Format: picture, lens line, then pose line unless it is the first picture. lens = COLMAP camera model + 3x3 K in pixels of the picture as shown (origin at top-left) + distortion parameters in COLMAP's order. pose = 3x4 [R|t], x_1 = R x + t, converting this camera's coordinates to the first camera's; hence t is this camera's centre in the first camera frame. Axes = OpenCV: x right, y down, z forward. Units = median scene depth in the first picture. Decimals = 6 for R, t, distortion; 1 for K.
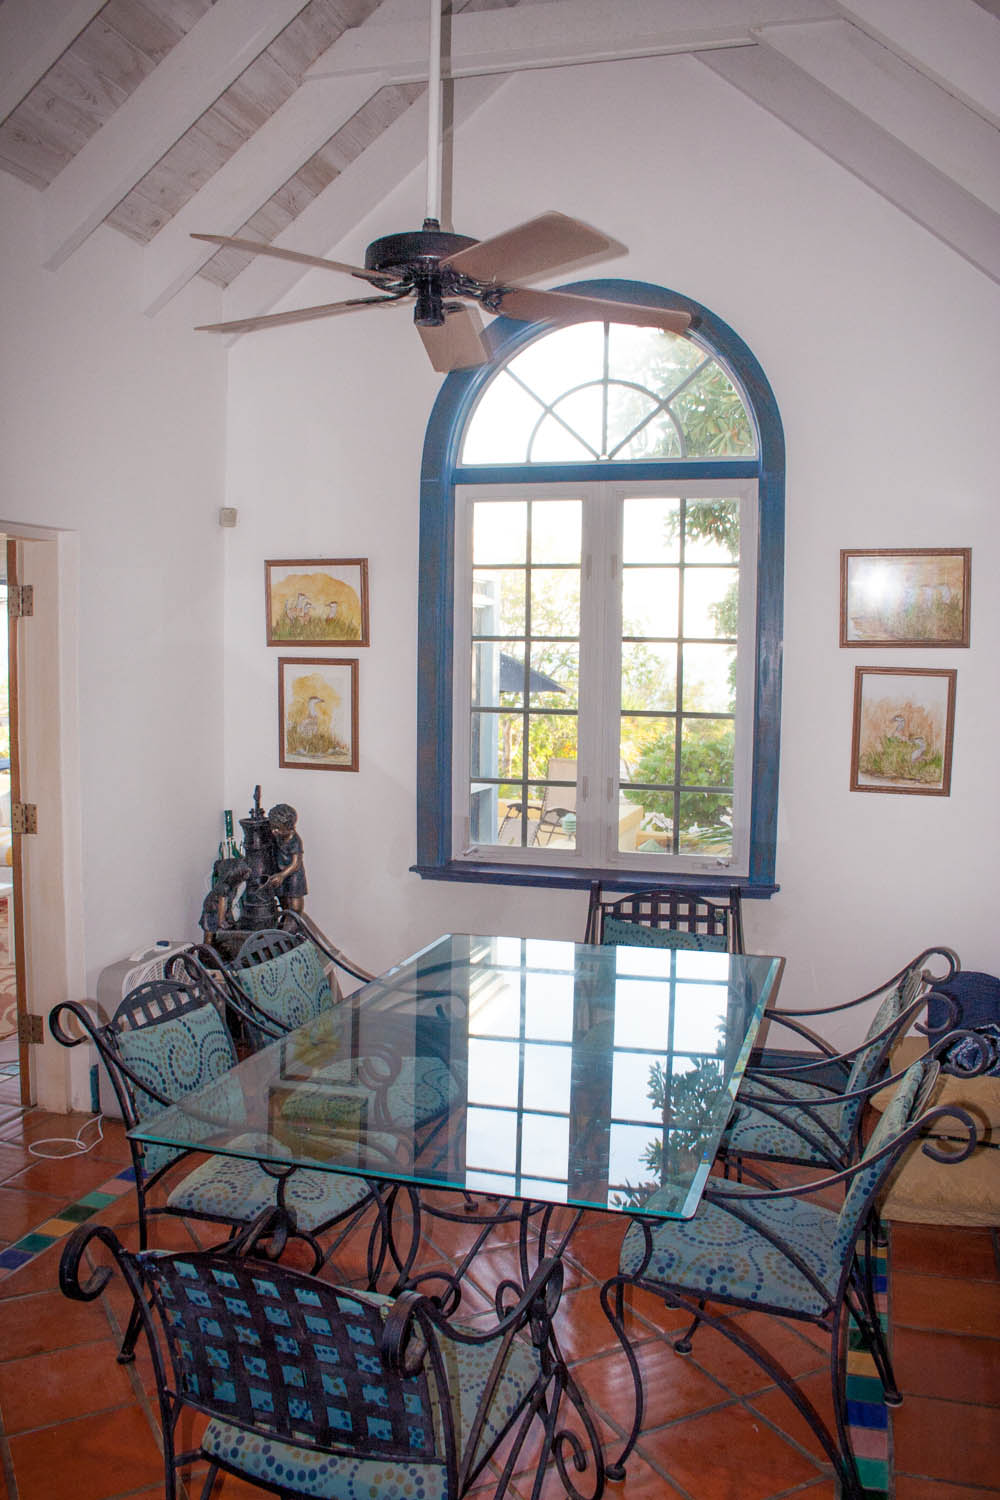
lens RADIAL K [[1262.8, 0, 502.4], [0, 1262.8, 747.7], [0, 0, 1]] dist [-0.105463, 0.051004]
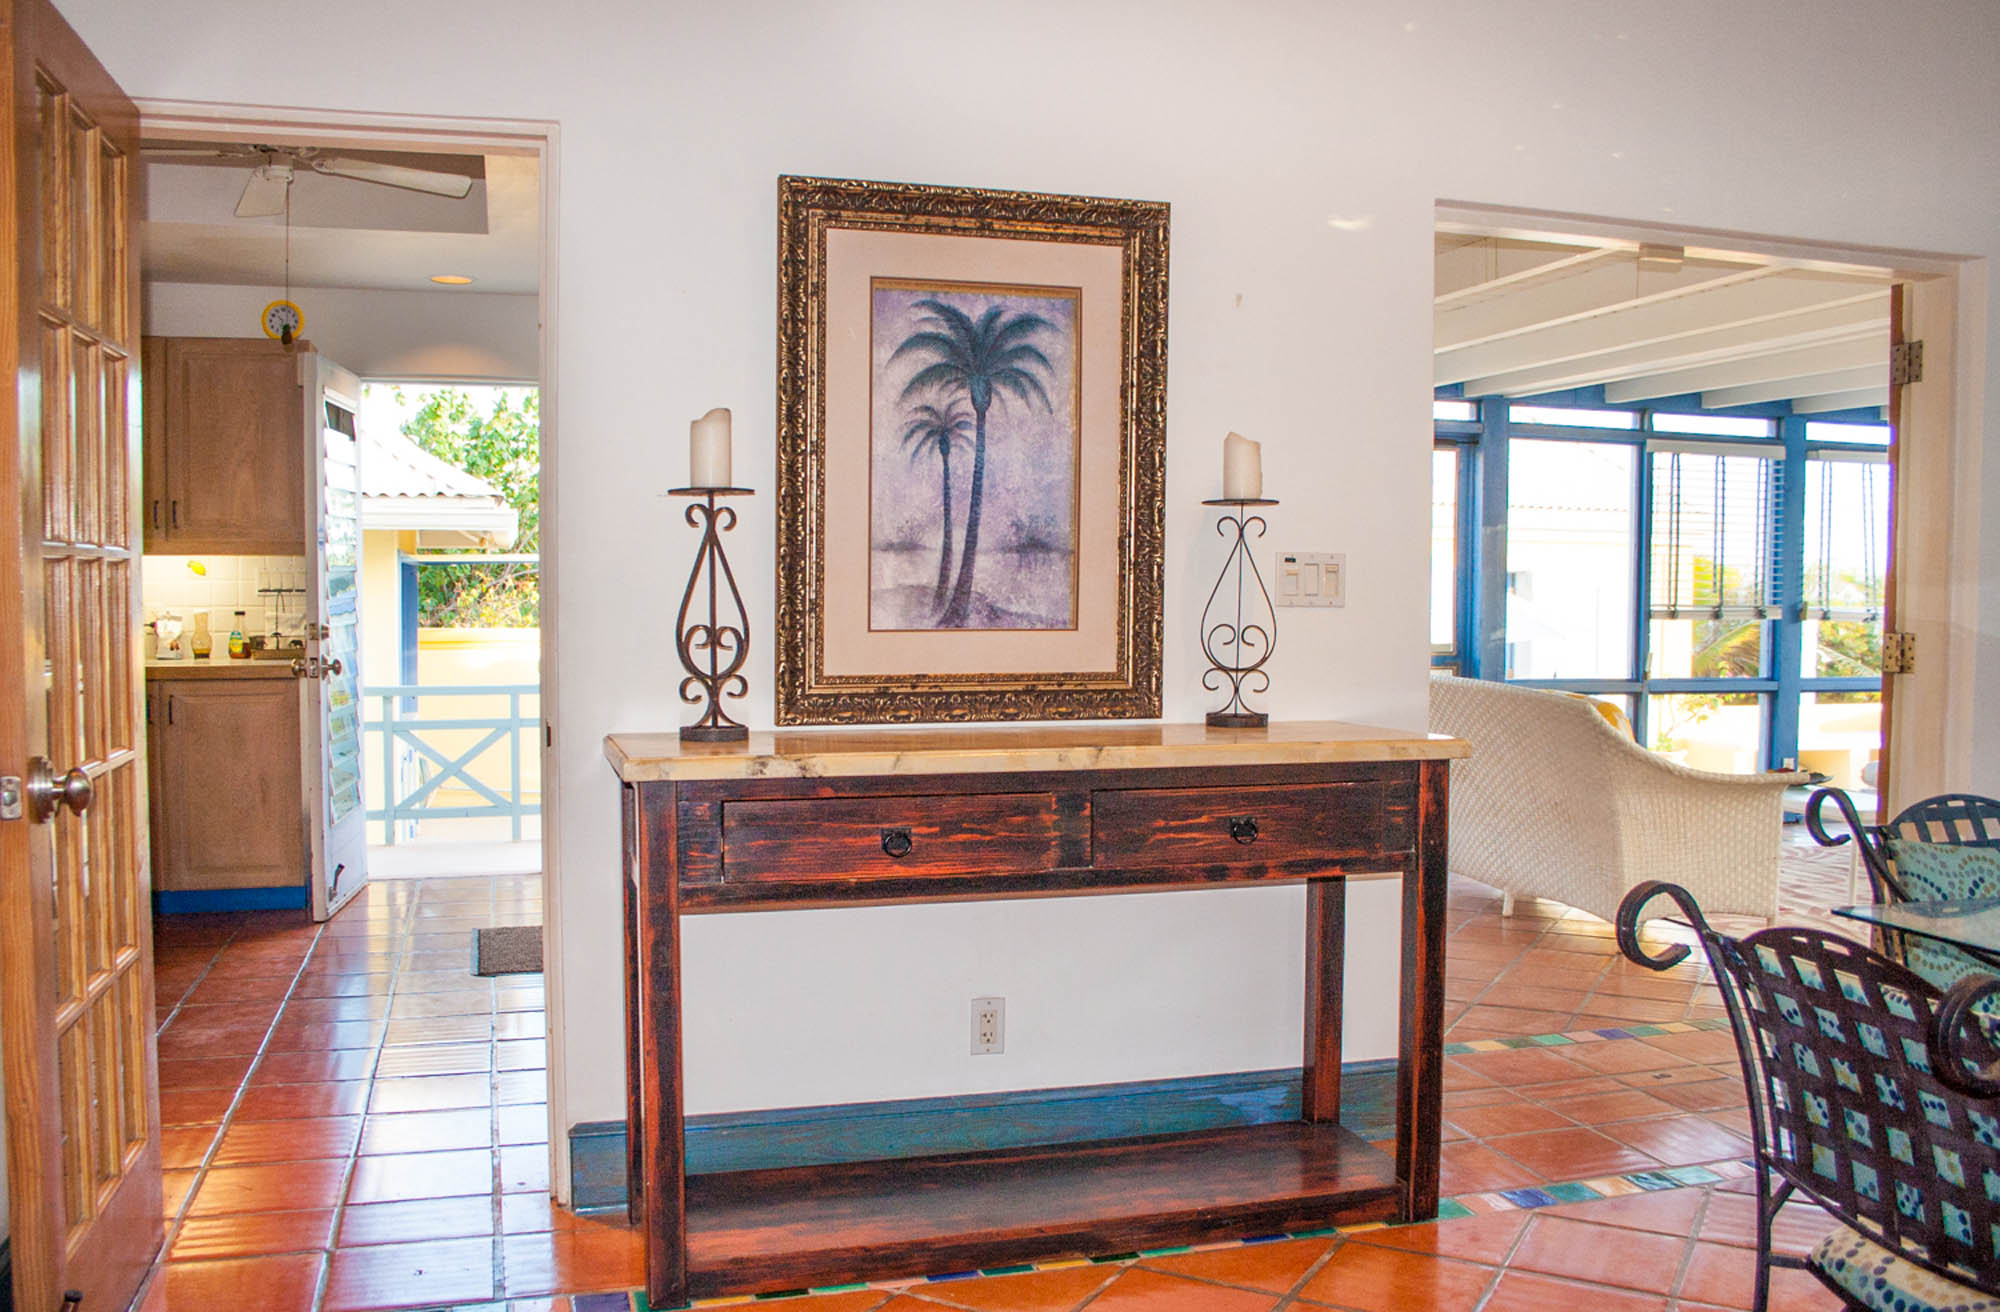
lens RADIAL K [[1683.8, 0, 1004.8], [0, 1683.8, 667.0], [0, 0, 1]] dist [-0.105463, 0.051004]
pose [[0.555596, 0.033112, -0.830793, 0.324612], [-0.074006, 0.997210, -0.009747, 0.269279], [0.828152, 0.066899, 0.556497, -0.004086]]
